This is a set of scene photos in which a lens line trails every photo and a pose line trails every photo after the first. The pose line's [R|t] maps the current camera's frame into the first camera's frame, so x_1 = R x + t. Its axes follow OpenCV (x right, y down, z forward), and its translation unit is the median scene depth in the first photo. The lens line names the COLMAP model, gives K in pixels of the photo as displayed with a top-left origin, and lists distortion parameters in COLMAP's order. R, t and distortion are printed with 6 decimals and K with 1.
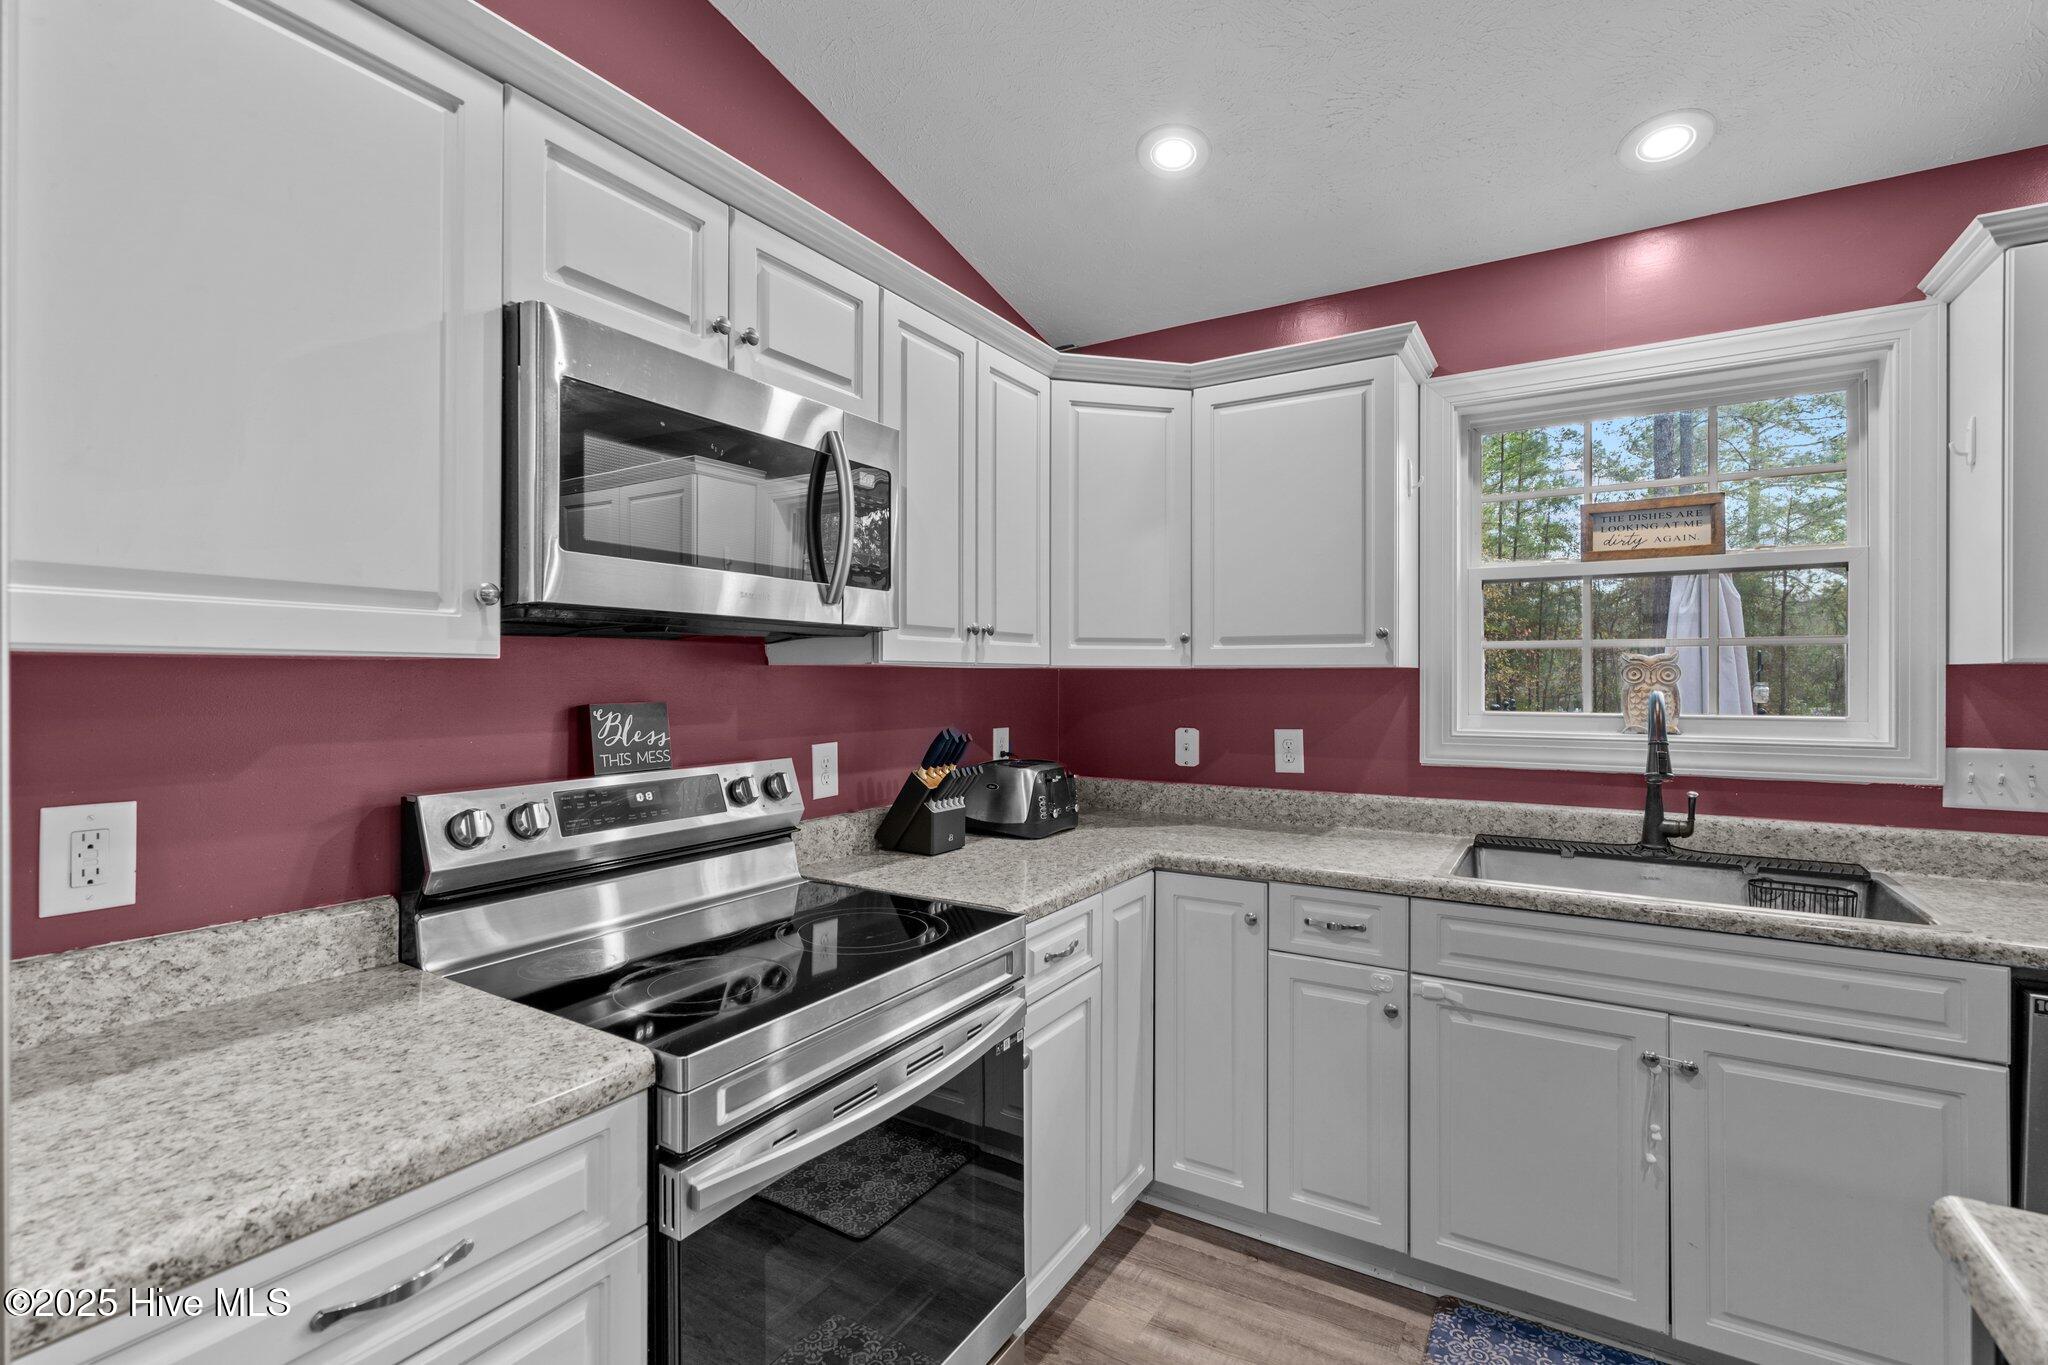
lens RADIAL K [[933.0, 0, 1021.2], [0, 933.0, 672.4], [0, 0, 1]] dist [-0.001309, 0.000220]
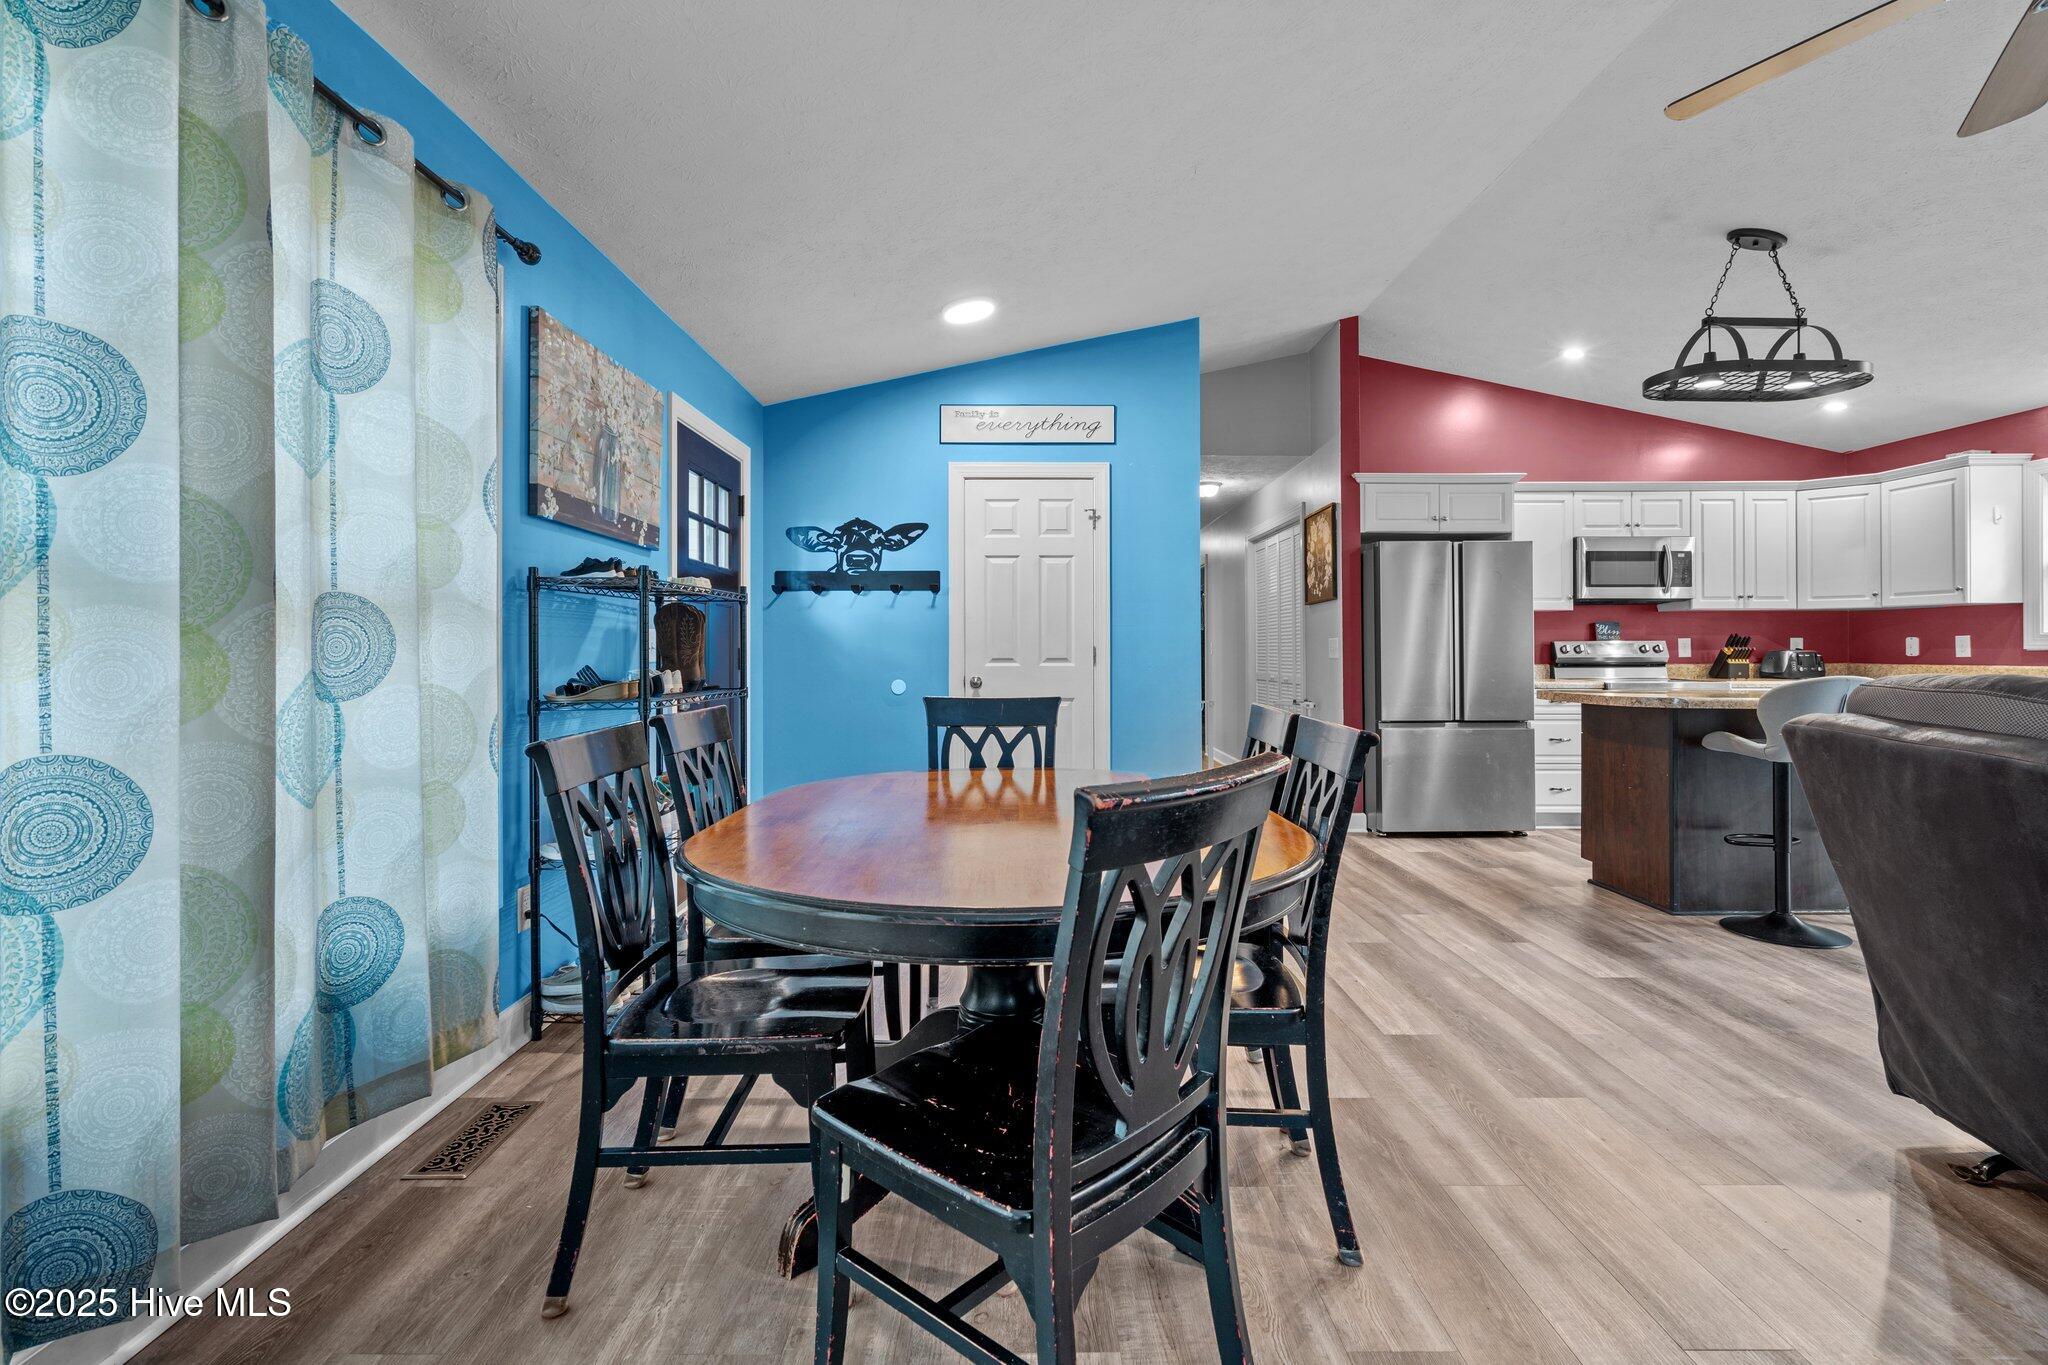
lens RADIAL K [[948.4, 0, 1023.7], [0, 948.4, 651.6], [0, 0, 1]] dist [0.000206, 0.000042]
pose [[0.529273, -0.001045, -0.848451, 1.215921], [0.008424, 0.999956, 0.004024, 0.089639], [0.848410, -0.009277, 0.529259, -2.322507]]
